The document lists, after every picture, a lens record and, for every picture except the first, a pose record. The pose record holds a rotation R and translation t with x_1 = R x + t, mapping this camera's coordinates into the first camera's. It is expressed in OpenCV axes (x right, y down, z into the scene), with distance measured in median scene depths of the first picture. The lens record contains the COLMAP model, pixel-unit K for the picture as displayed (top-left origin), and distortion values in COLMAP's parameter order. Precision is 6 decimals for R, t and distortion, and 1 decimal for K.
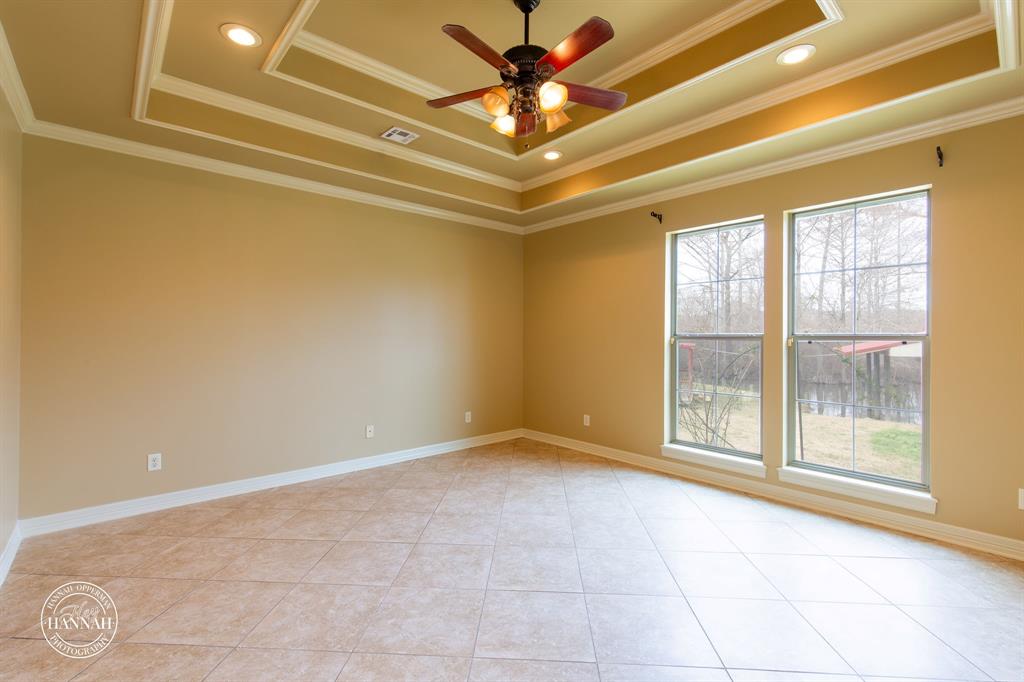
lens RADIAL K [[456.5, 0, 506.7], [0, 456.5, 337.0], [0, 0, 1]] dist [0.004405, -0.000855]
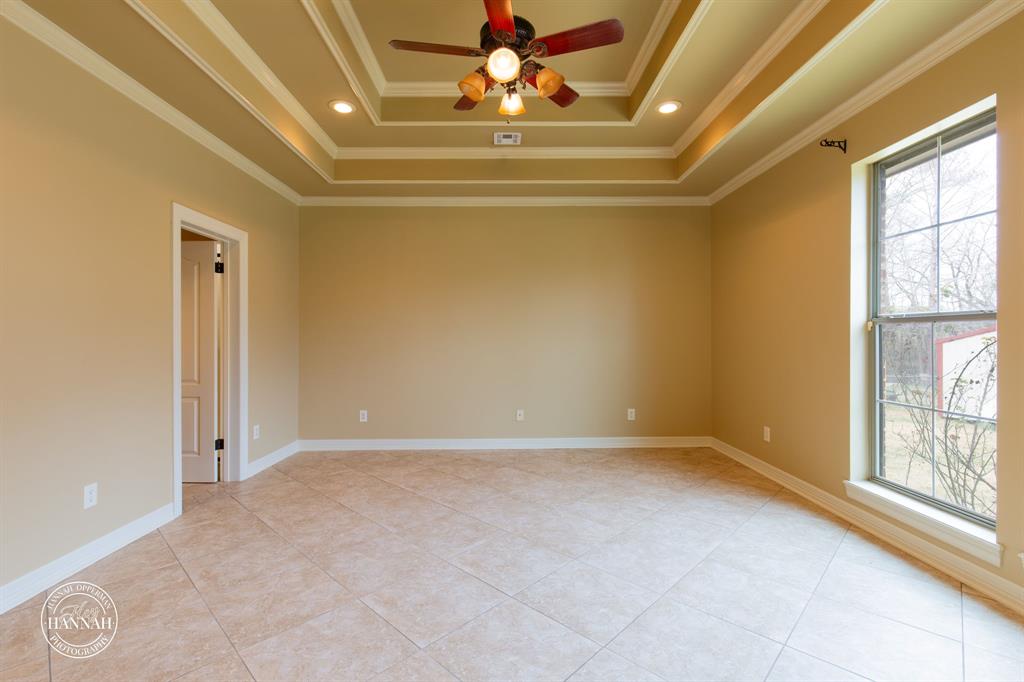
lens RADIAL K [[456.5, 0, 506.7], [0, 456.5, 337.0], [0, 0, 1]] dist [0.004405, -0.000855]
pose [[0.759138, -0.005444, -0.650907, 0.464897], [0.004714, 0.999985, -0.002866, 0.028044], [0.650913, -0.000893, 0.759152, 0.186718]]
